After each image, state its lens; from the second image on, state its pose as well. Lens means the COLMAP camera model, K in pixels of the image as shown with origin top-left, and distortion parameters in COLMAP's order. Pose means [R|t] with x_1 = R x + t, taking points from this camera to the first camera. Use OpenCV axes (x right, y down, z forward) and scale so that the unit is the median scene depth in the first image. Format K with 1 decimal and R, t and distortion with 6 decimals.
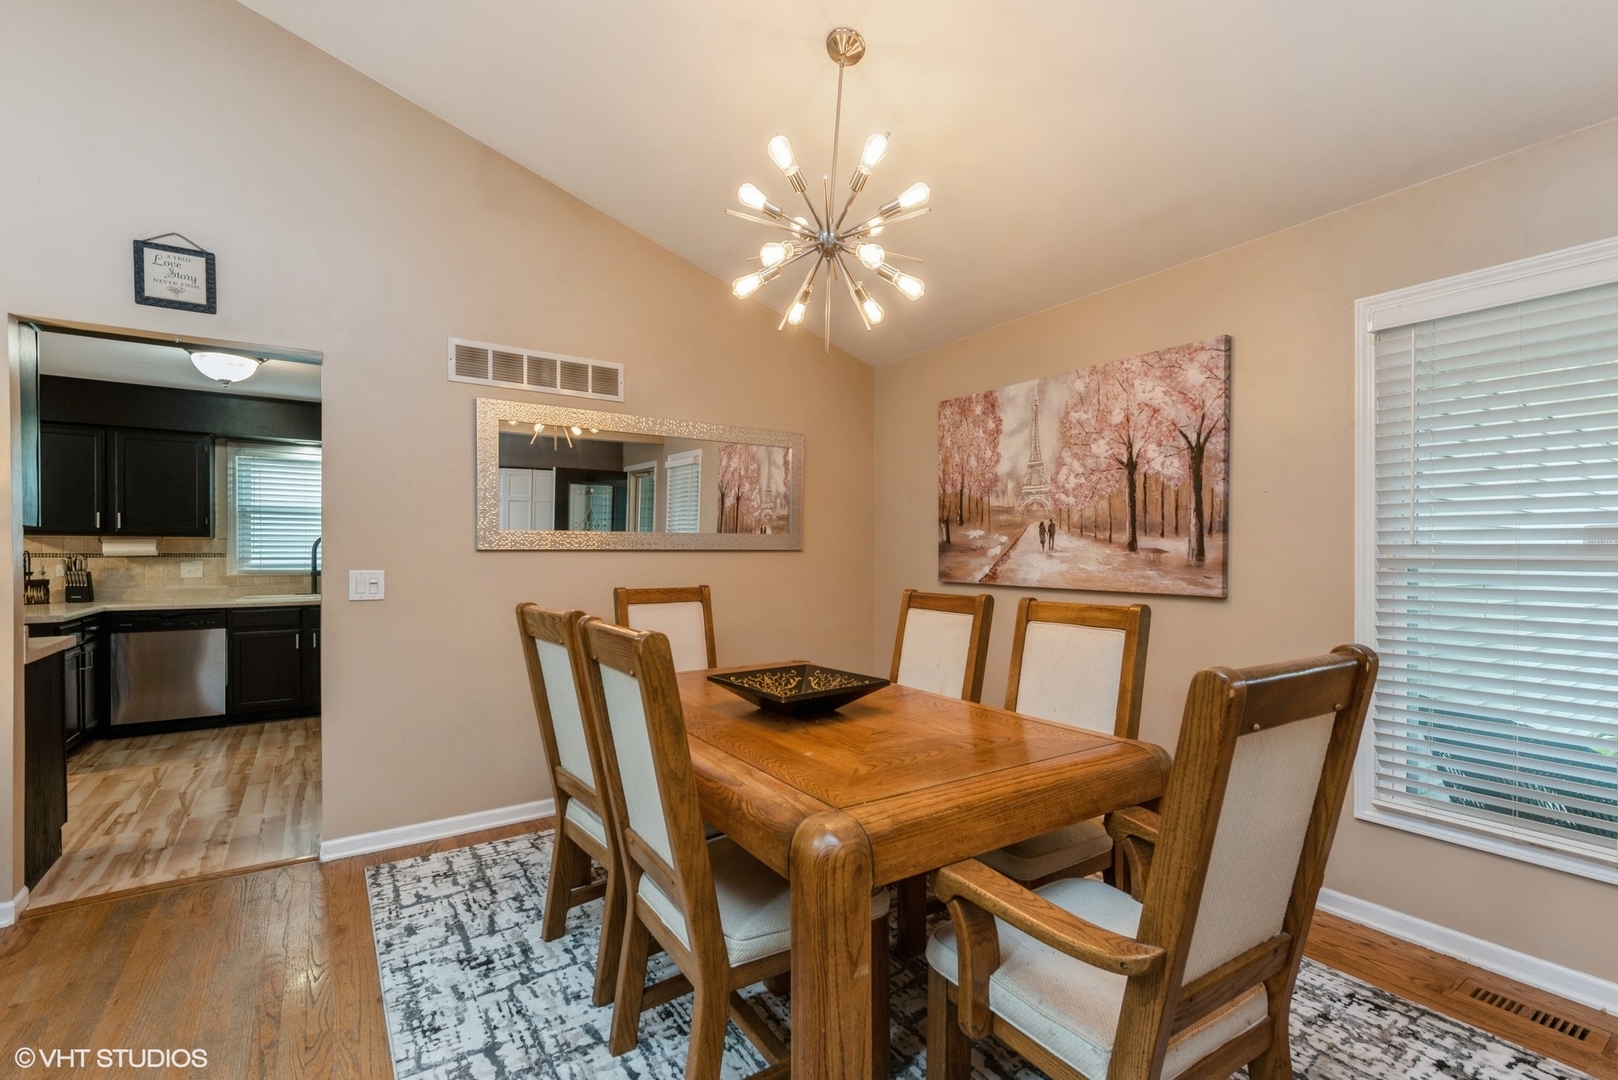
lens RADIAL K [[727.2, 0, 798.9], [0, 727.2, 554.2], [0, 0, 1]] dist [0.011180, -0.000407]
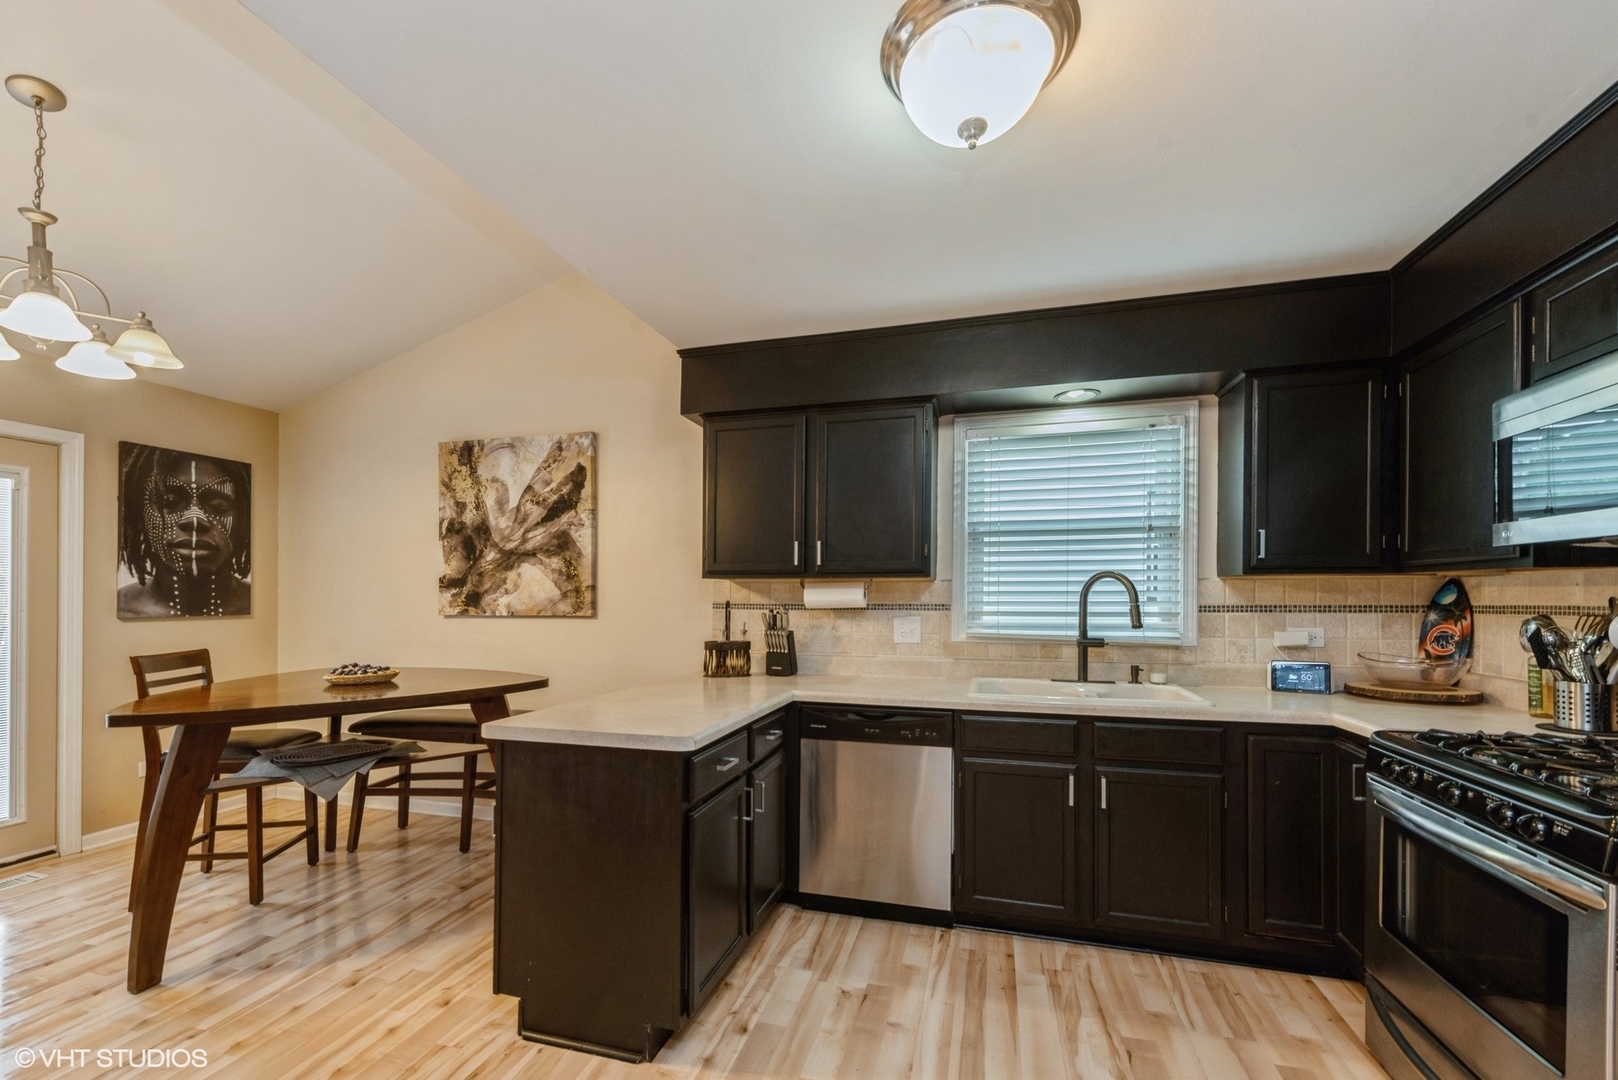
lens RADIAL K [[655.3, 0, 809.3], [0, 655.3, 595.5], [0, 0, 1]] dist [0.004303, -0.002176]
pose [[0.654493, -0.001162, -0.756067, -0.534679], [-0.001780, 0.999994, -0.003077, -0.007709], [0.756066, 0.003359, 0.654487, 0.663212]]
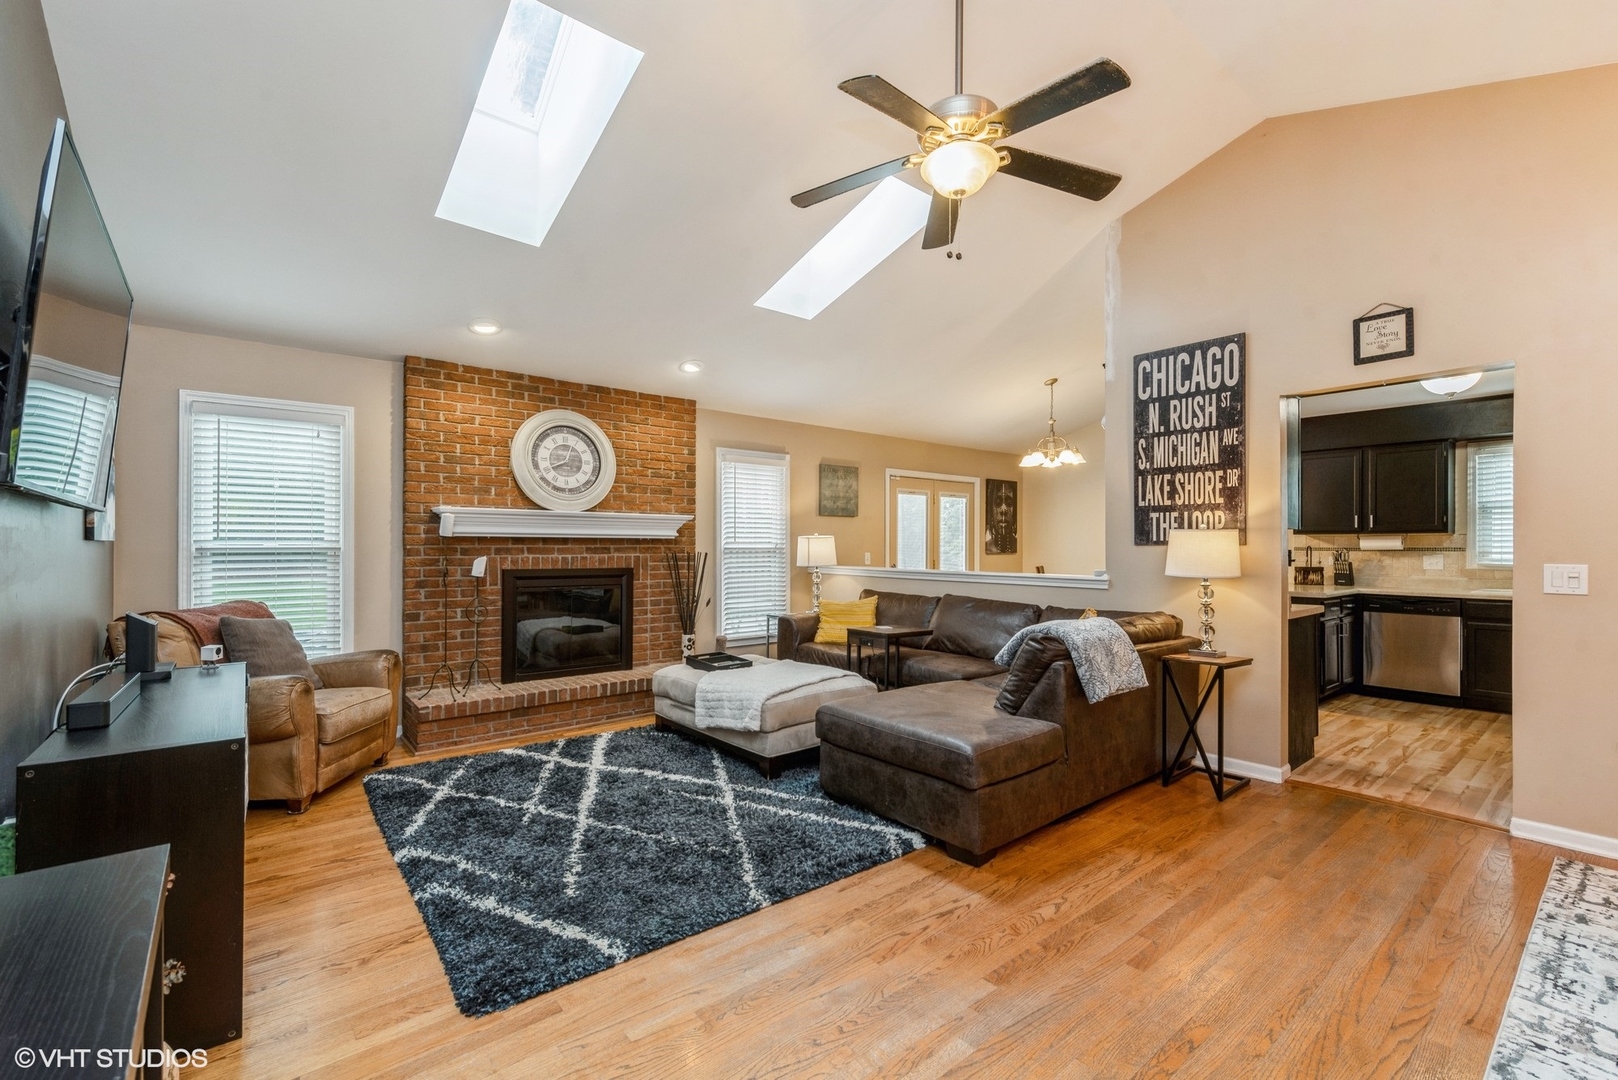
lens RADIAL K [[697.2, 0, 799.0], [0, 697.2, 544.6], [0, 0, 1]] dist [-0.000591, -0.001158]
pose [[0.104299, -0.002538, -0.994543, 0.151319], [-0.001868, 0.999994, -0.002747, -0.001518], [0.994544, 0.002144, 0.104293, -0.088932]]
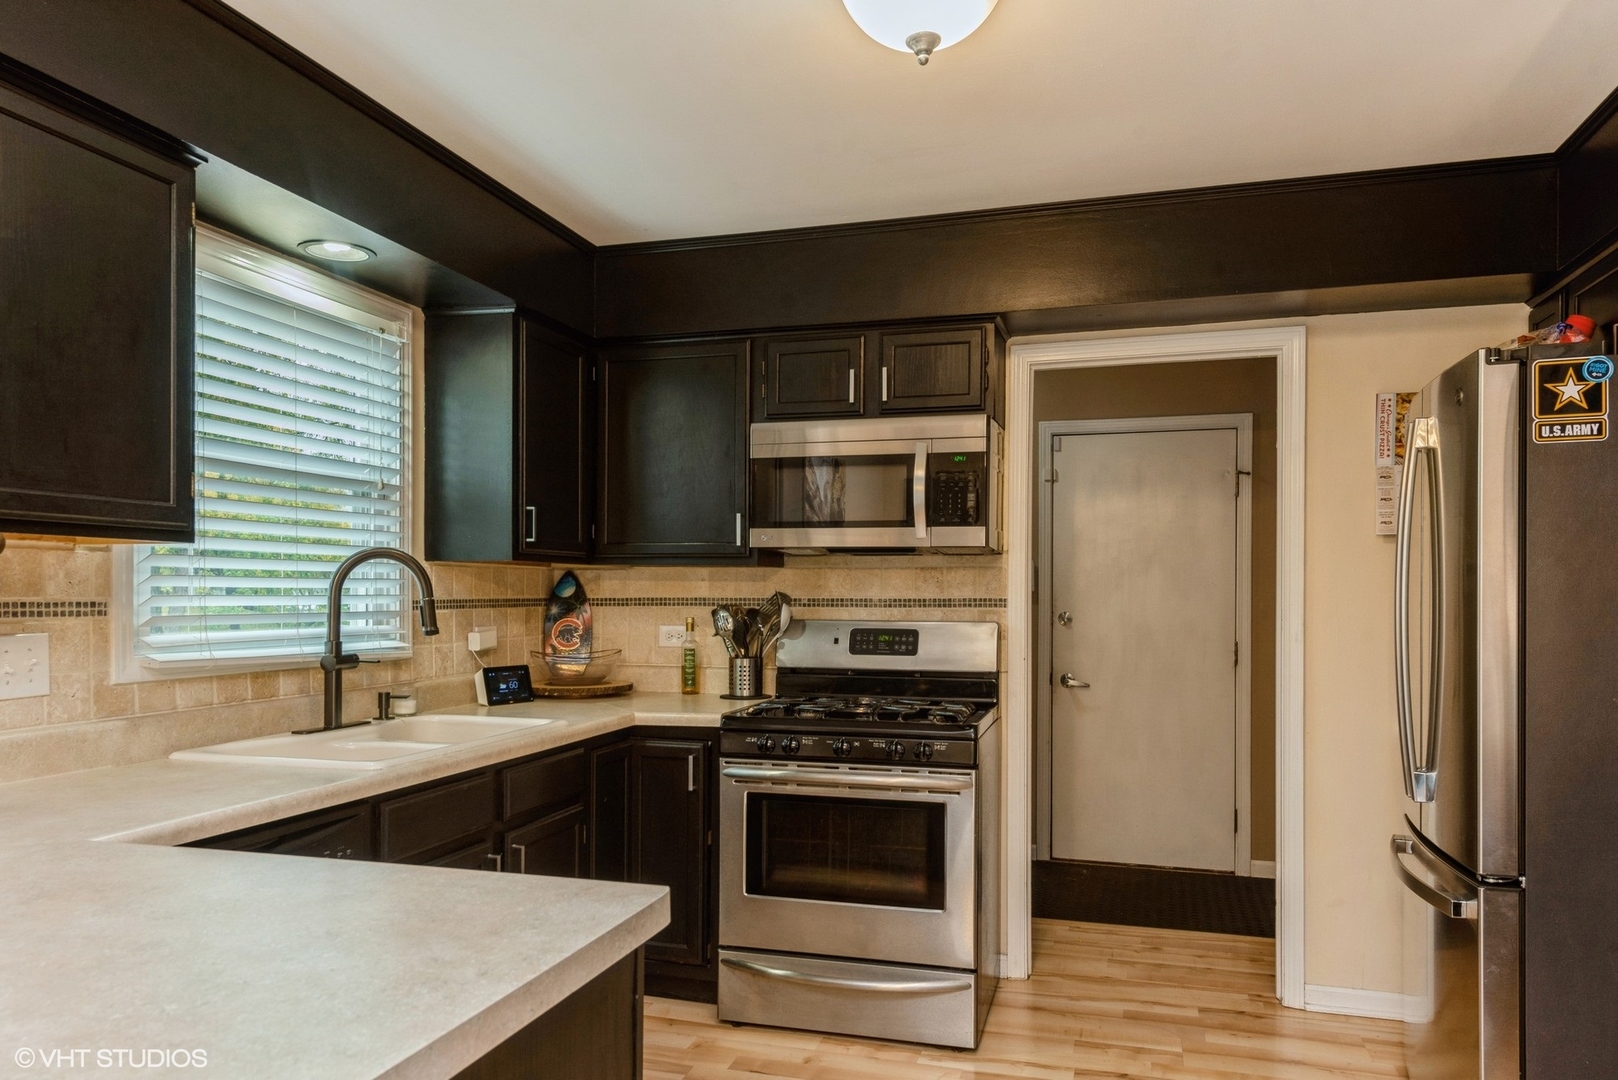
lens RADIAL K [[1088.0, 0, 805.3], [0, 1088.0, 596.3], [0, 0, 1]] dist [0.003687, 0.000912]
pose [[0.761970, 0.001765, 0.647610, -1.007726], [-0.002831, 0.999996, 0.000606, -0.004898], [-0.647607, -0.002295, 0.761971, 0.622094]]
